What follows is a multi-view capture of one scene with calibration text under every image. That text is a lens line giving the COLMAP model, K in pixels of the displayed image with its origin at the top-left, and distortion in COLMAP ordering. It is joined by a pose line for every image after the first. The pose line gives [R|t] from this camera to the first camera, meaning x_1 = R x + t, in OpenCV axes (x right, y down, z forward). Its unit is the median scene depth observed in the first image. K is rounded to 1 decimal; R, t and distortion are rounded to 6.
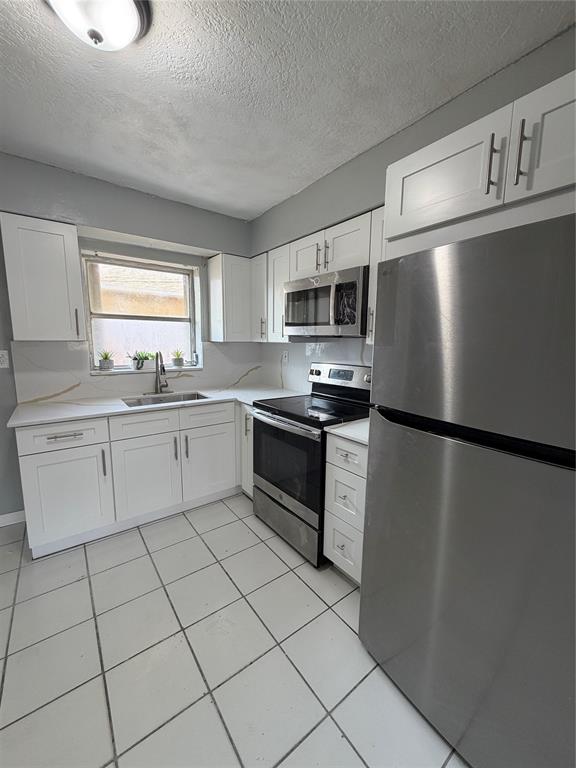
lens RADIAL K [[305.9, 0, 287.7], [0, 305.9, 383.3], [0, 0, 1]] dist [0.002691, 0.000832]
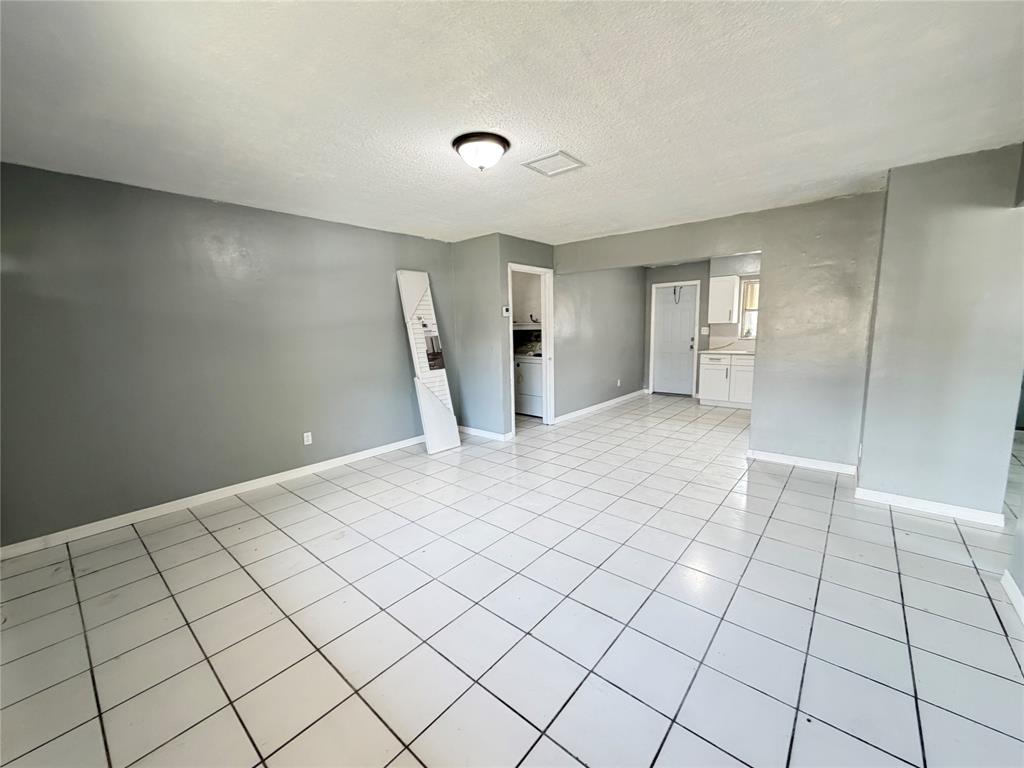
lens RADIAL K [[407.8, 0, 515.6], [0, 407.8, 384.6], [0, 0, 1]] dist [0.002691, 0.000832]
pose [[0.218368, 0.127641, -0.967483, 2.142705], [-0.095715, 0.989430, 0.108933, 0.149766], [0.971161, 0.068815, 0.228277, -1.355280]]
